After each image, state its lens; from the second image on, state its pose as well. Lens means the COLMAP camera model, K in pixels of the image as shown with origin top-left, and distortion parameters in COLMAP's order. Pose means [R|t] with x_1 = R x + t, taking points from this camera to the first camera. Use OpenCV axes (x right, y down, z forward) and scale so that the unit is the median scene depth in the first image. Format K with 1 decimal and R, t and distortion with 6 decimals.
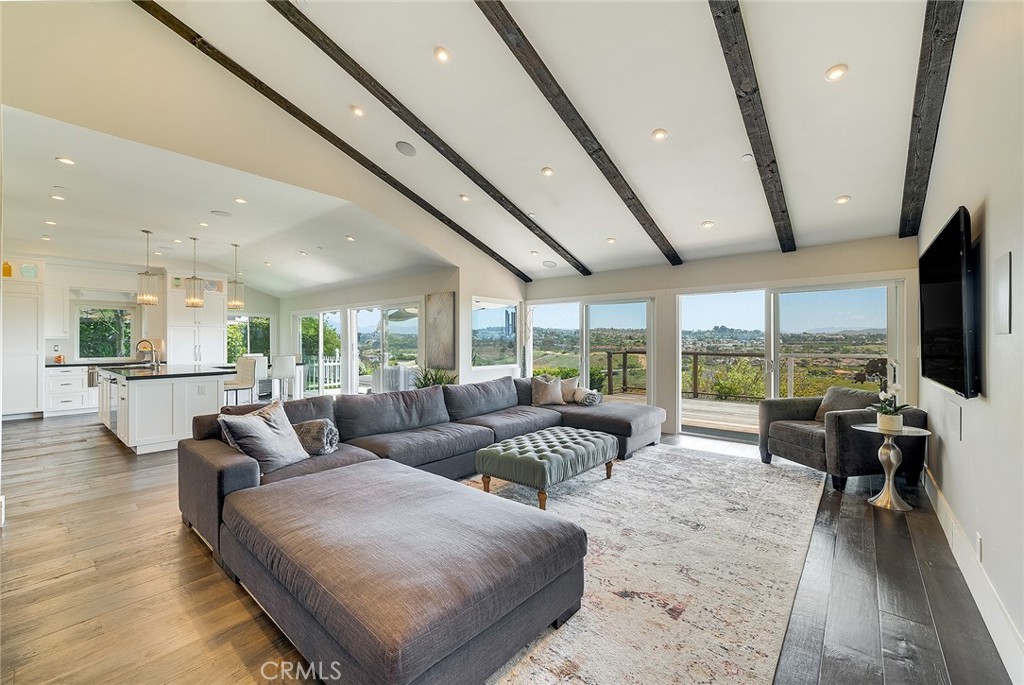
lens RADIAL K [[400.4, 0, 494.1], [0, 400.4, 341.3], [0, 0, 1]] dist [-0.007034, -0.000175]
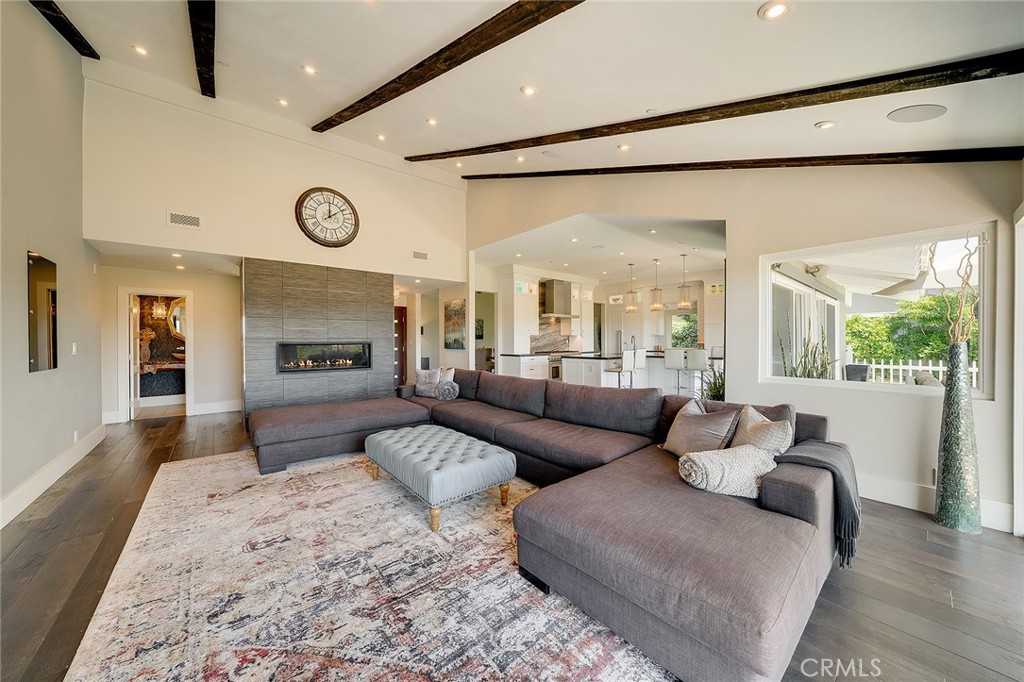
lens RADIAL K [[353.9, 0, 511.1], [0, 353.9, 342.4], [0, 0, 1]] dist [-0.011989, -0.000102]
pose [[-0.131020, 0.006090, -0.991361, 0.931336], [0.007458, 0.999959, 0.005157, 0.019839], [0.991352, -0.006717, -0.131060, 1.304786]]
